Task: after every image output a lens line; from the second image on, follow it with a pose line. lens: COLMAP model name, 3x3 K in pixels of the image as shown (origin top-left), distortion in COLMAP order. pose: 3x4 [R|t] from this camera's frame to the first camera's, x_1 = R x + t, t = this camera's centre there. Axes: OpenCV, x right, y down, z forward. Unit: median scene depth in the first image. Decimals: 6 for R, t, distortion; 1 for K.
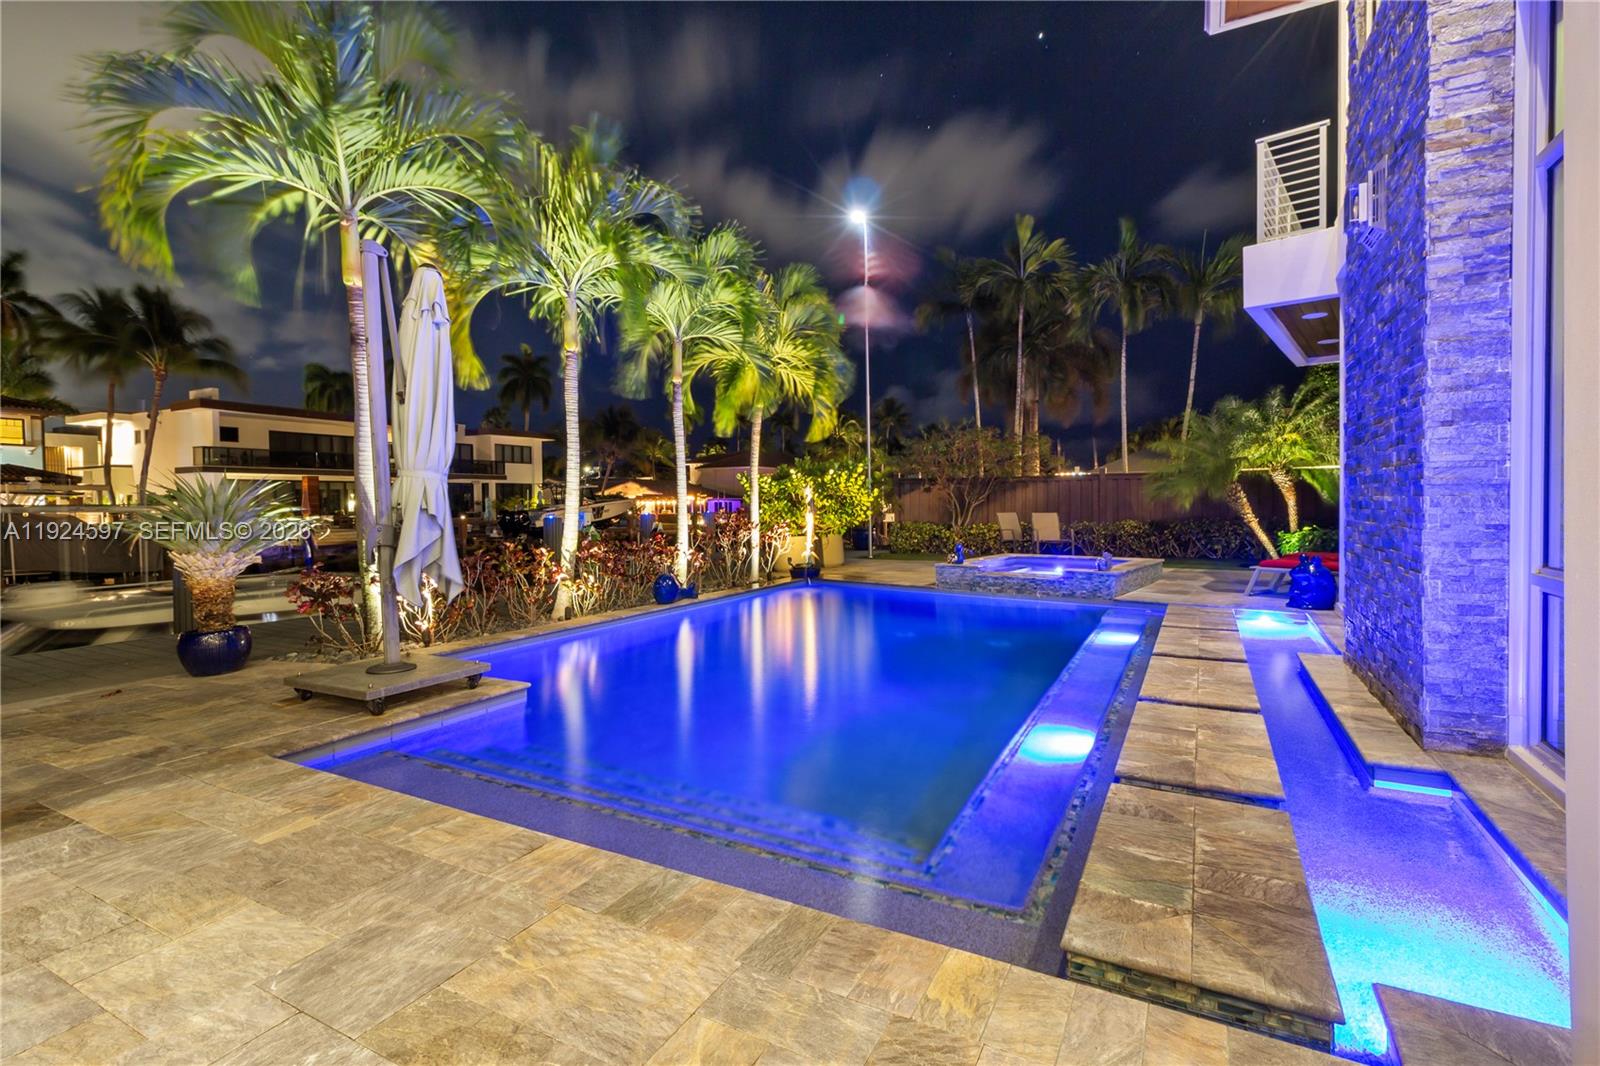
lens RADIAL K [[737.9, 0, 805.1], [0, 737.9, 522.4], [0, 0, 1]] dist [0.001724, -0.000198]
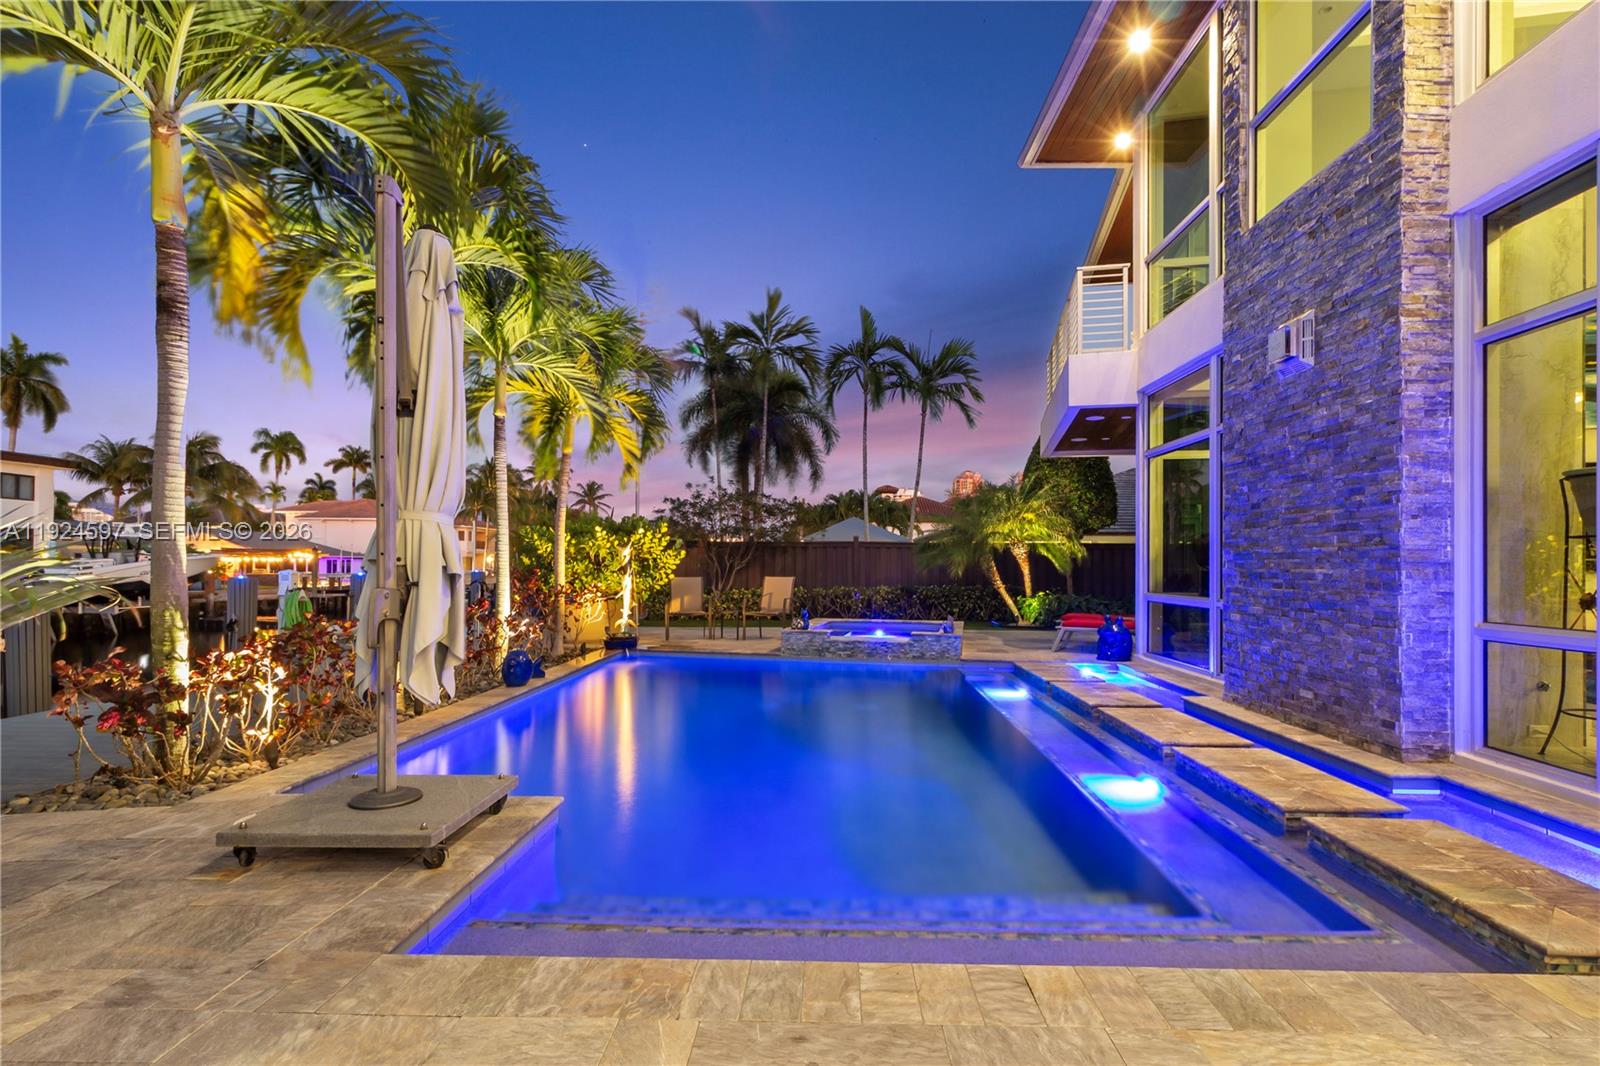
lens RADIAL K [[764.8, 0, 808.8], [0, 764.8, 561.2], [0, 0, 1]] dist [0.001538, 0.000393]
pose [[0.891675, 0.019495, 0.452256, -0.751252], [-0.004521, 0.999406, -0.034165, -0.000281], [-0.452654, 0.028419, 0.891233, 0.255157]]
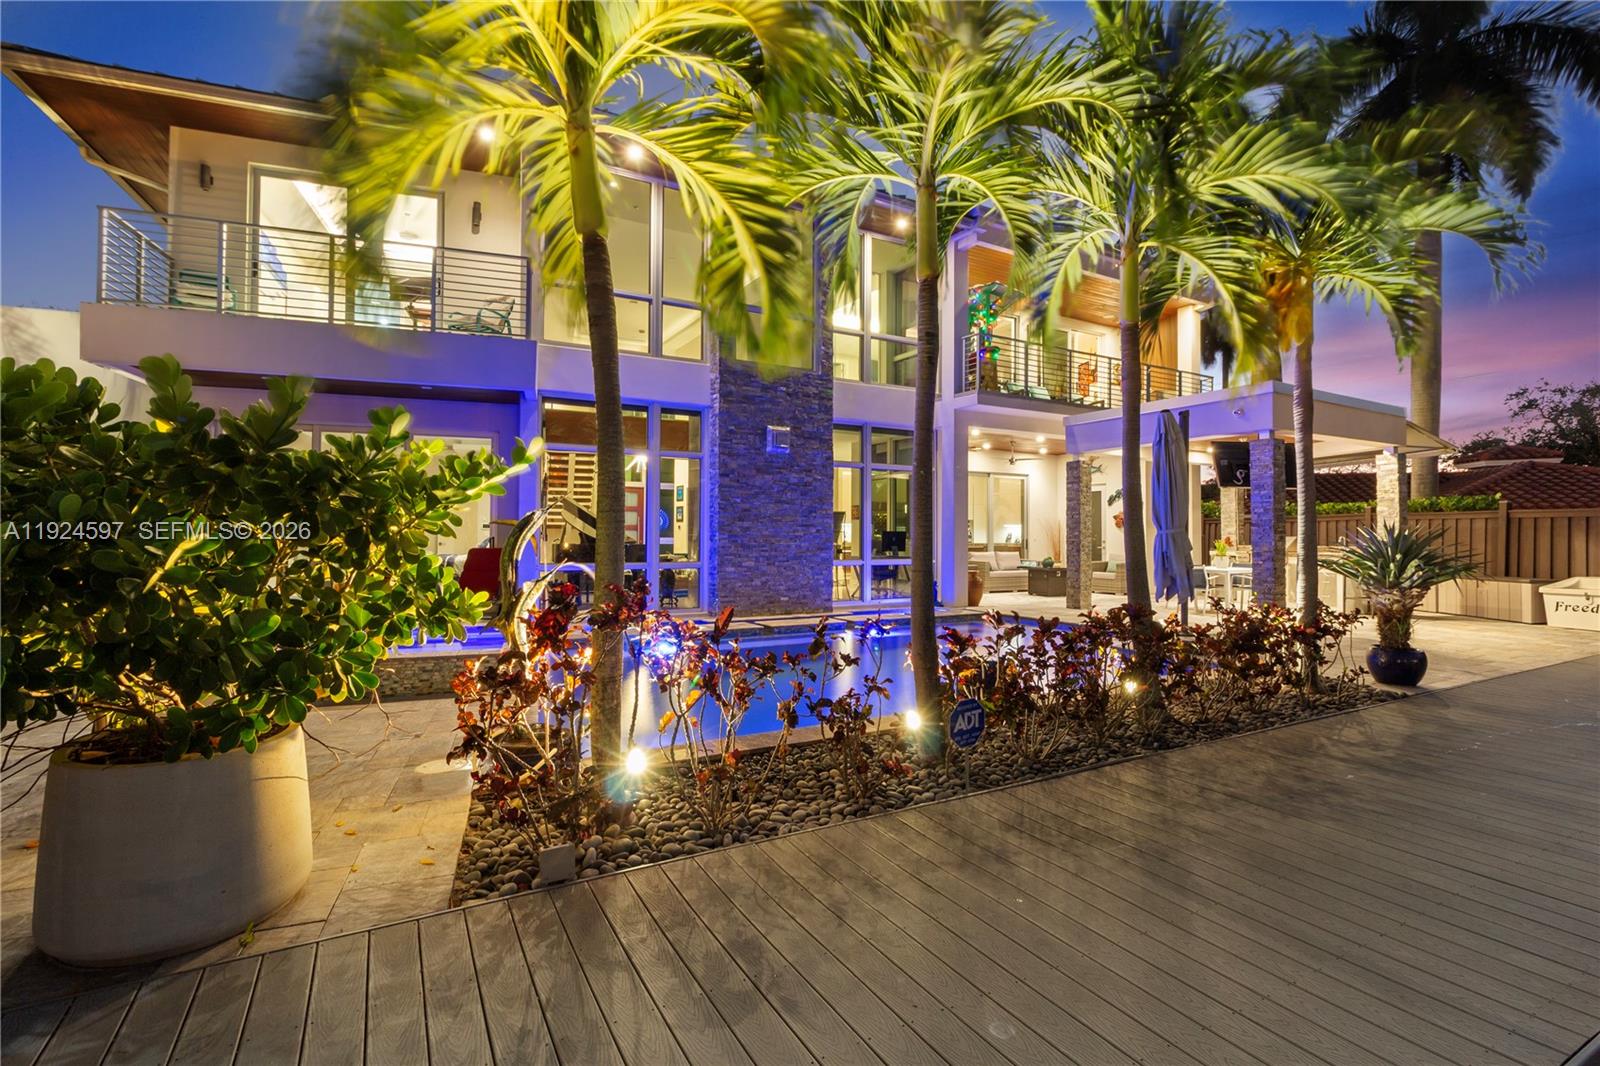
lens RADIAL K [[731.8, 0, 808.7], [0, 731.8, 523.4], [0, 0, 1]] dist [0.002106, 0.000150]
pose [[-0.856033, 0.017626, 0.516621, -0.968336], [0.020342, 0.999793, -0.000404, -0.136098], [-0.516521, 0.010163, -0.856214, 4.262814]]
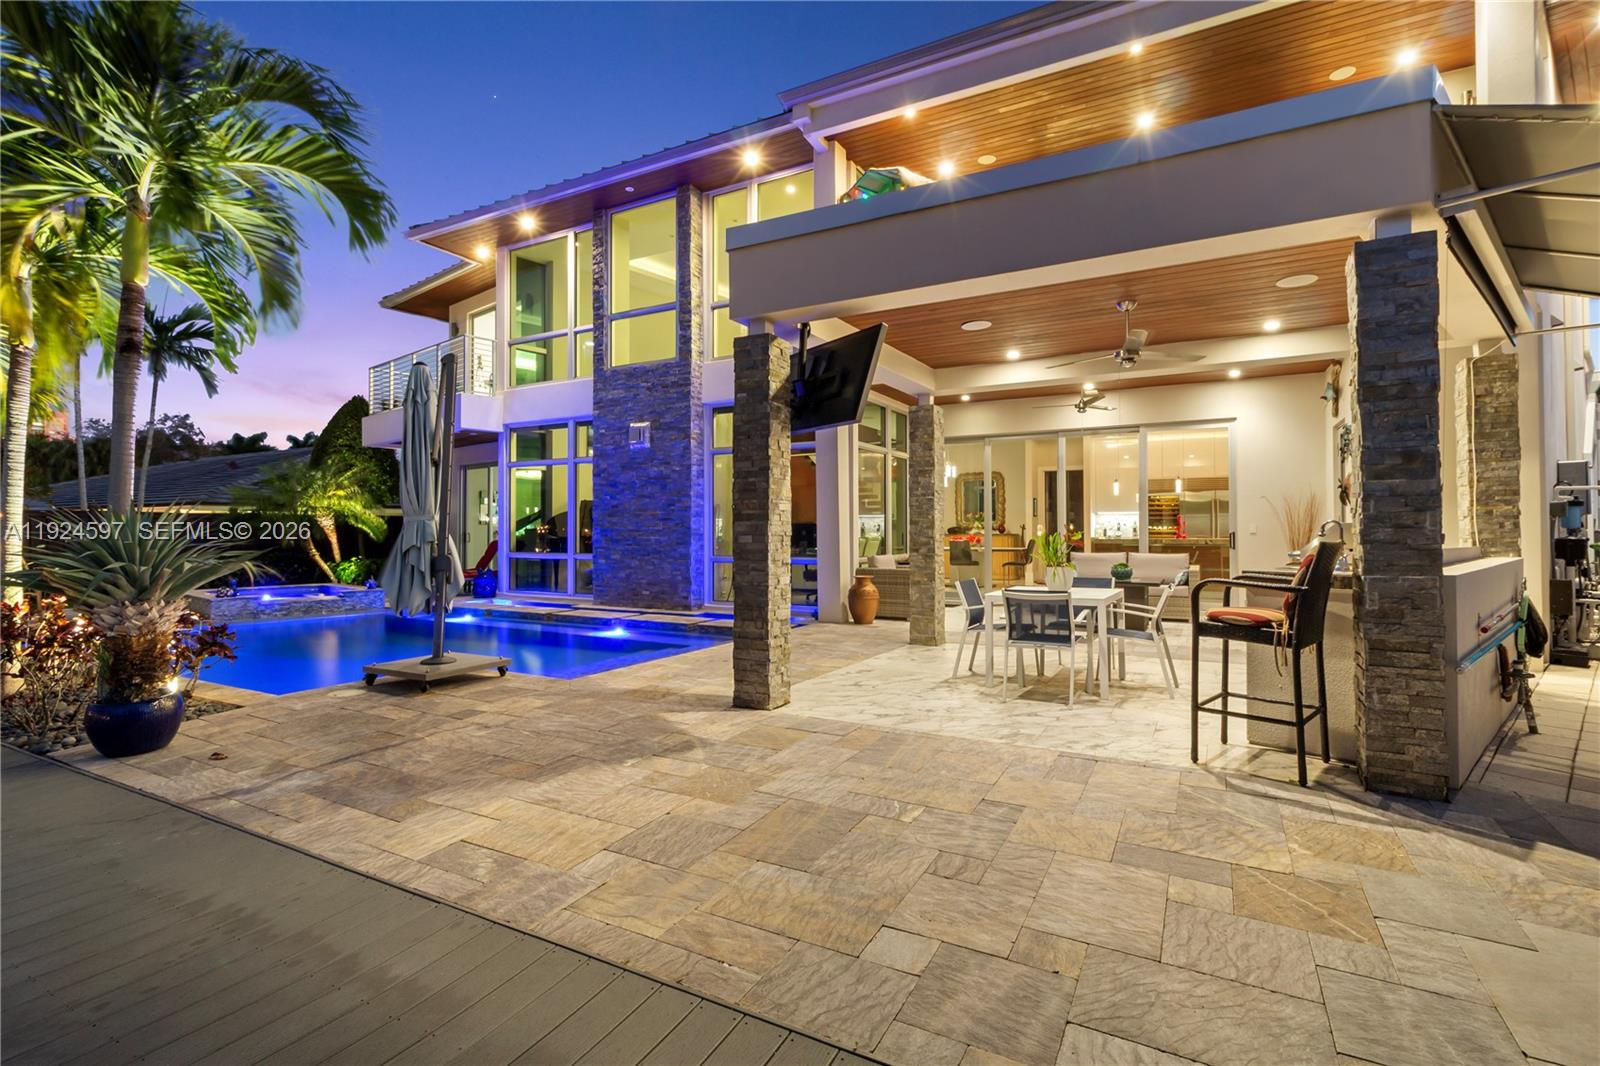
lens RADIAL K [[731.8, 0, 808.7], [0, 731.8, 523.4], [0, 0, 1]] dist [0.002106, 0.000150]
pose [[-0.009760, 0.022477, 0.999700, -2.632744], [0.029389, 0.999322, -0.022182, -0.008055], [-0.999520, 0.029163, -0.010414, 0.492380]]
